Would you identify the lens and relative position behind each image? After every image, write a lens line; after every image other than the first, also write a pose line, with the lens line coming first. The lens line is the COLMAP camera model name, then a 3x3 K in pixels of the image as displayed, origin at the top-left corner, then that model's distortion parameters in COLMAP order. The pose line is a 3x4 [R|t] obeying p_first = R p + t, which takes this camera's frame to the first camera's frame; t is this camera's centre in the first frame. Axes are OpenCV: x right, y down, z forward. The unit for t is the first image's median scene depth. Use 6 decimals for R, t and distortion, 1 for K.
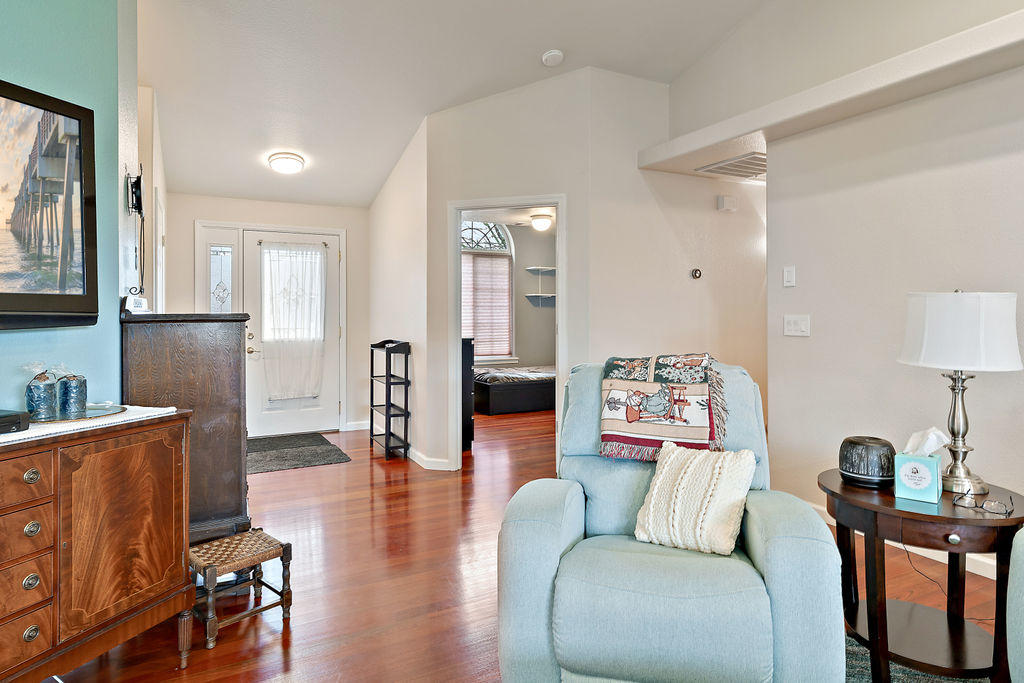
lens RADIAL K [[605.0, 0, 518.3], [0, 605.0, 314.9], [0, 0, 1]] dist [0.006923, 0.001087]
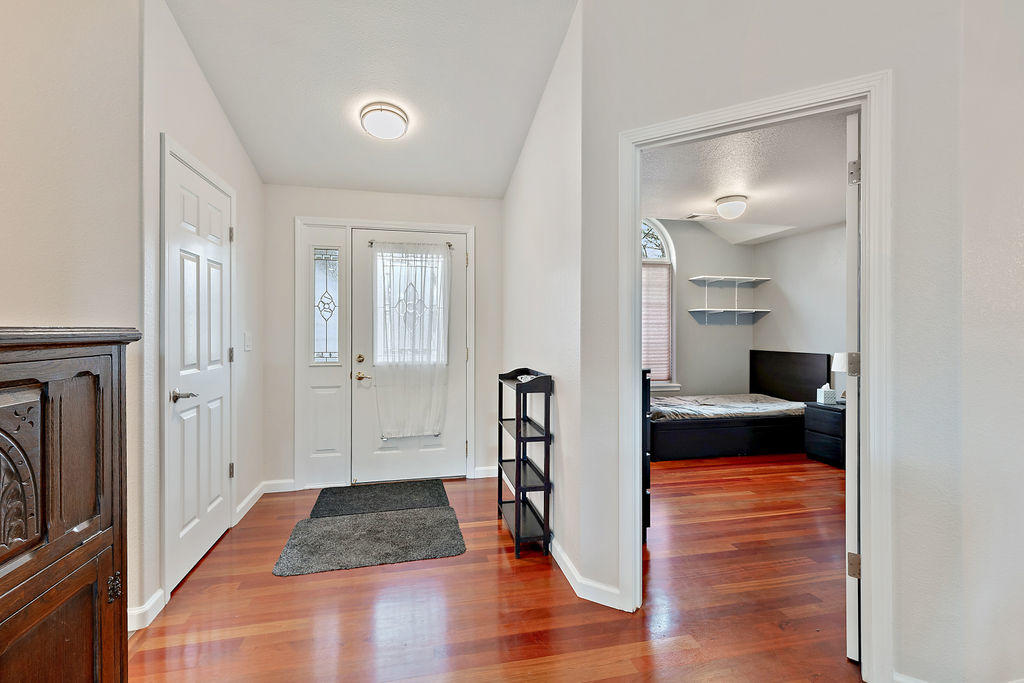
lens RADIAL K [[471.0, 0, 513.6], [0, 471.0, 330.1], [0, 0, 1]] dist [0.006587, -0.001215]
pose [[0.965850, 0.002664, -0.259089, -0.075928], [-0.004162, 0.999978, -0.005235, -0.000945], [0.259069, 0.006135, 0.965839, 0.425966]]
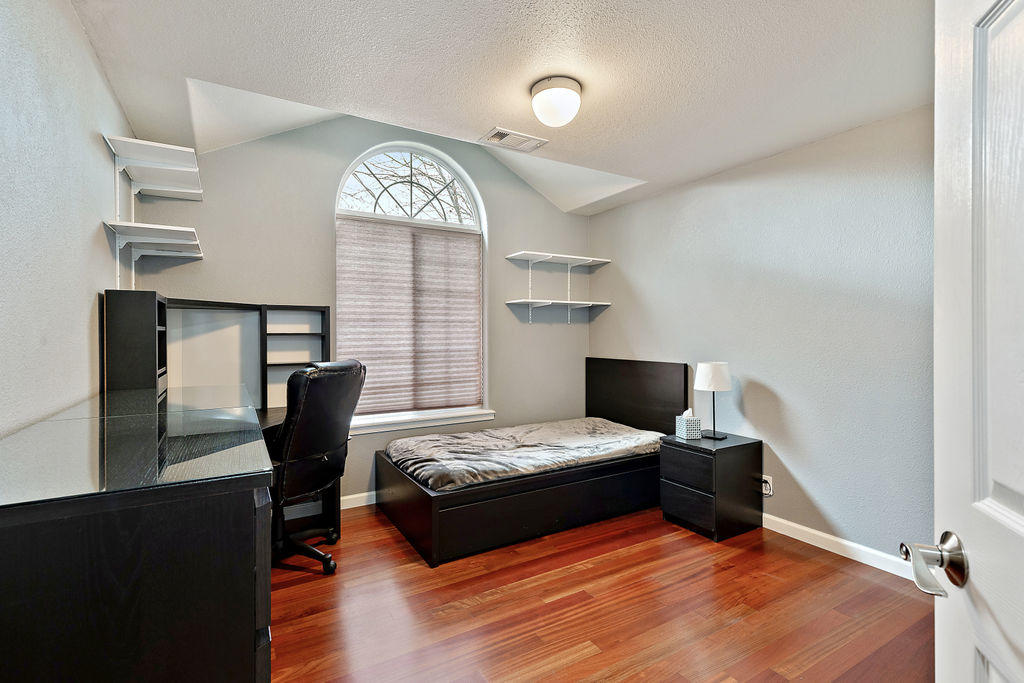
lens RADIAL K [[471.0, 0, 511.1], [0, 471.0, 337.1], [0, 0, 1]] dist [0.006587, -0.001215]
pose [[0.998796, -0.002661, 0.048989, -0.007547], [0.002288, 0.999968, 0.007667, -0.003495], [-0.049008, -0.007546, 0.998770, 0.773966]]
